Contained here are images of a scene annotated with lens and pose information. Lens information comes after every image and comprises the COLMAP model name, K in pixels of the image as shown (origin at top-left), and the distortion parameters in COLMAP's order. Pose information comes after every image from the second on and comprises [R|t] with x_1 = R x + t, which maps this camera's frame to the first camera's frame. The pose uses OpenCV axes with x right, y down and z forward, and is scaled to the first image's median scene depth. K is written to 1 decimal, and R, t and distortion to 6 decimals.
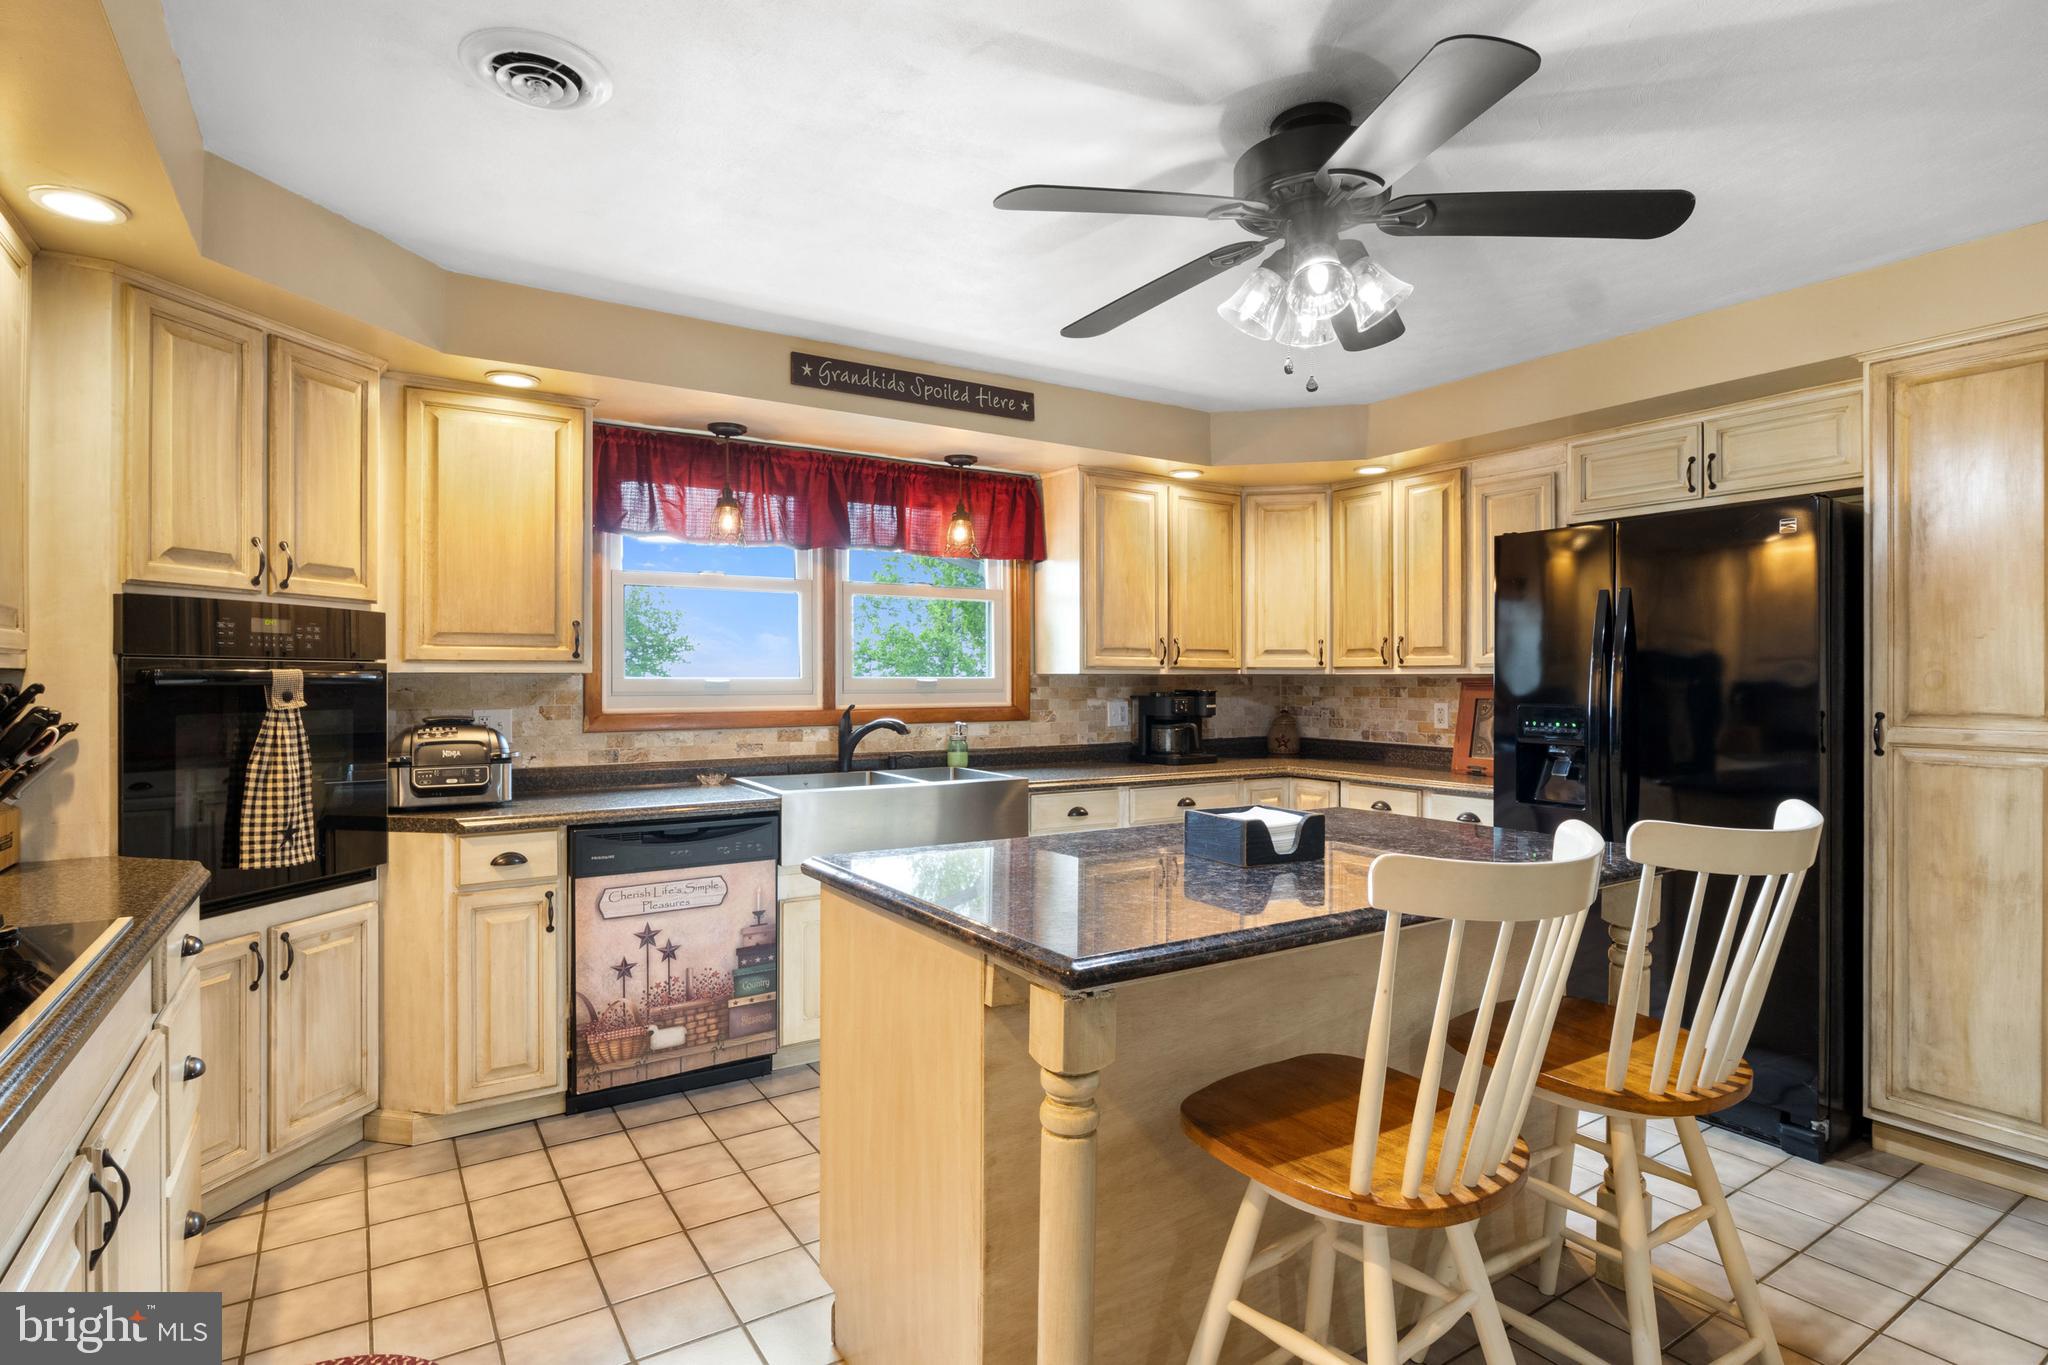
lens RADIAL K [[1033.5, 0, 1013.9], [0, 1033.5, 671.6], [0, 0, 1]] dist [-0.002922, -0.000218]
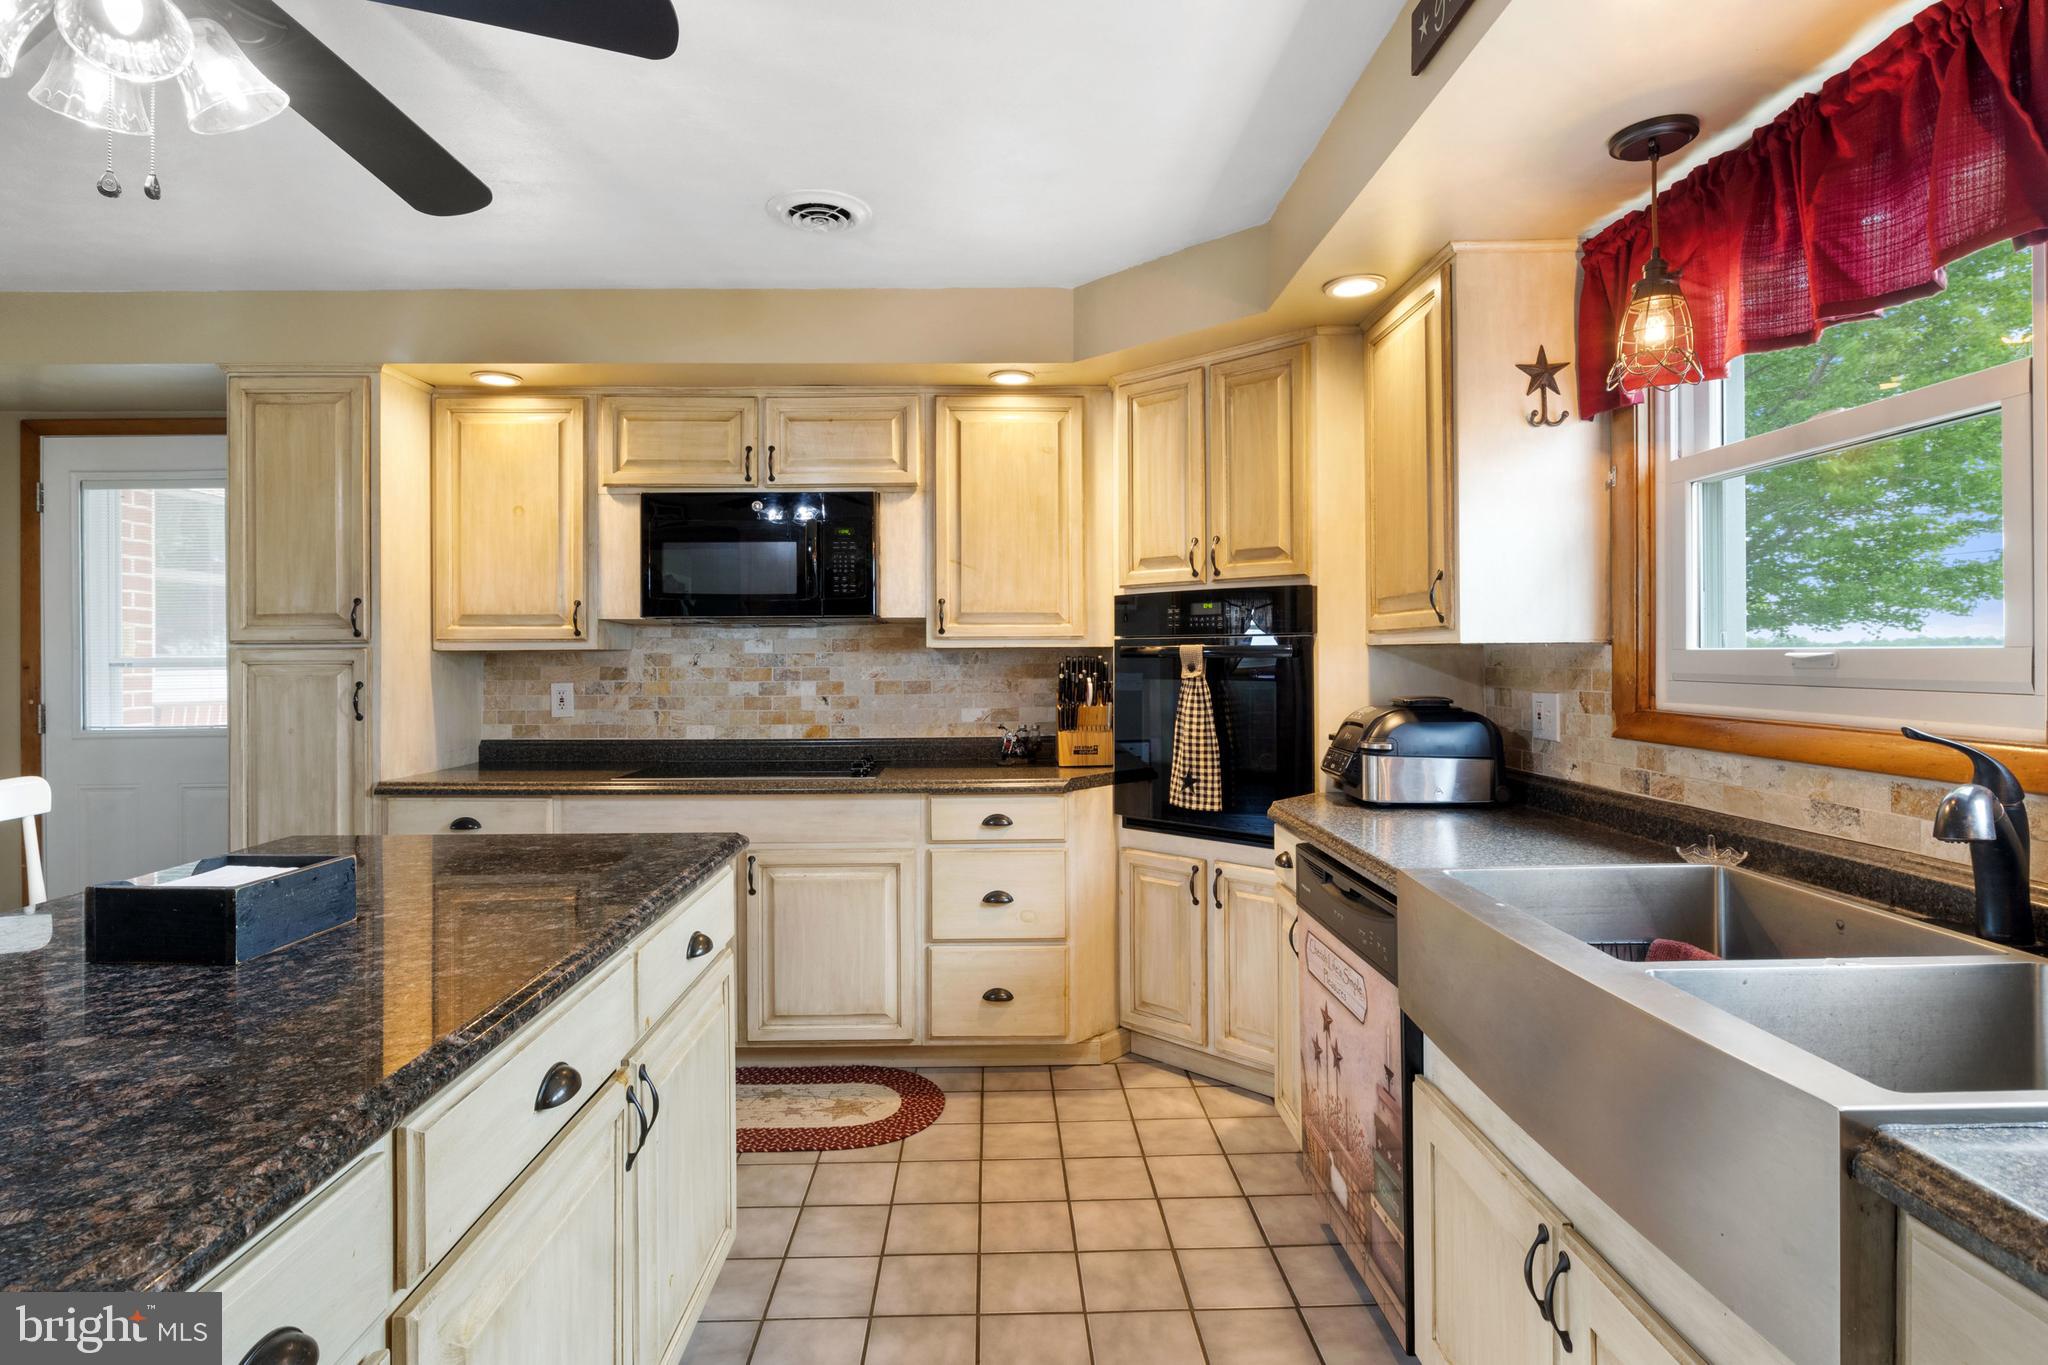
lens RADIAL K [[1036.9, 0, 1017.3], [0, 1036.9, 651.0], [0, 0, 1]] dist [-0.009973, 0.000824]
pose [[-0.519148, 0.000555, -0.854684, 0.337605], [0.010356, 0.999930, -0.005641, 0.007576], [0.854622, -0.011779, -0.519118, 1.136092]]
